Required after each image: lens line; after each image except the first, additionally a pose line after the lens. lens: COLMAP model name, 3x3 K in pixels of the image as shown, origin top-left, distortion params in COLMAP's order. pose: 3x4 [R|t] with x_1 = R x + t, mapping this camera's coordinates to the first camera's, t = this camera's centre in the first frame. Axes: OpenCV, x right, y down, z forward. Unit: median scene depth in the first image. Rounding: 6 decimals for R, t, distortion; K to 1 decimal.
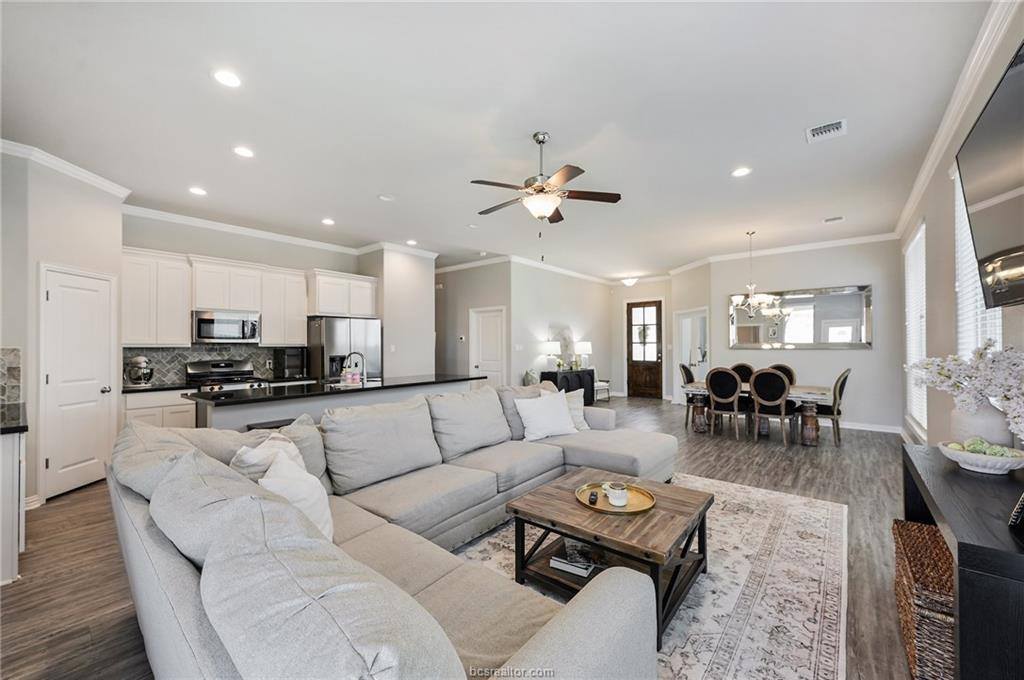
lens RADIAL K [[402.3, 0, 514.5], [0, 402.3, 341.8], [0, 0, 1]] dist [0.000324, -0.000074]
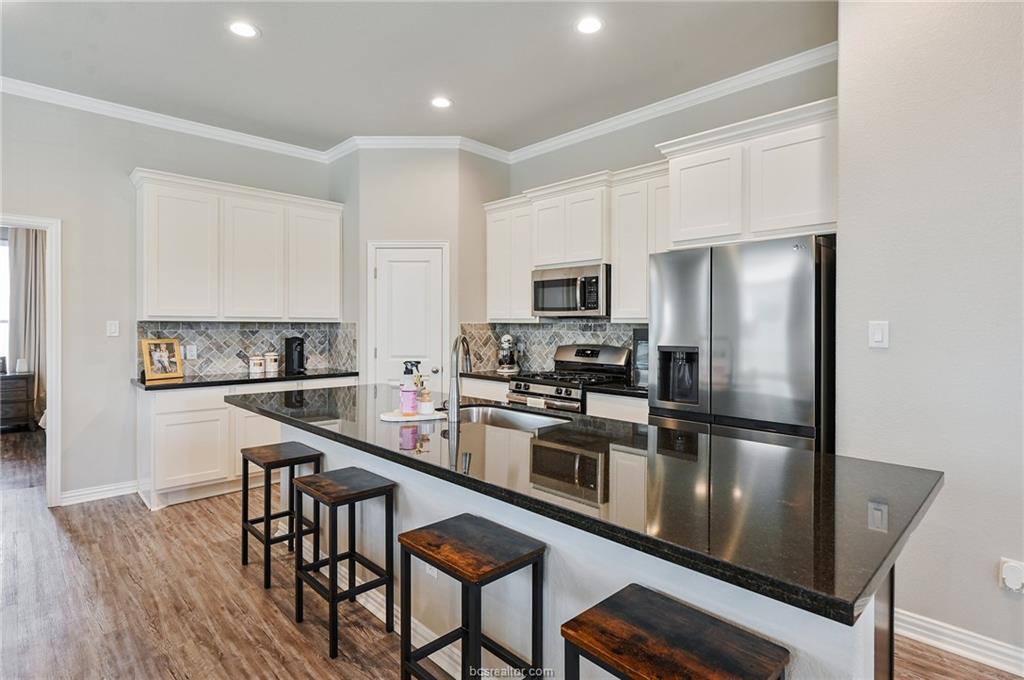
lens RADIAL K [[515.8, 0, 513.5], [0, 515.8, 327.8], [0, 0, 1]] dist [-0.003163, -0.001275]
pose [[-0.093060, 0.008260, -0.995626, 0.041050], [0.003820, 0.999961, 0.007939, 0.005747], [0.995653, -0.003065, -0.093088, 0.436417]]
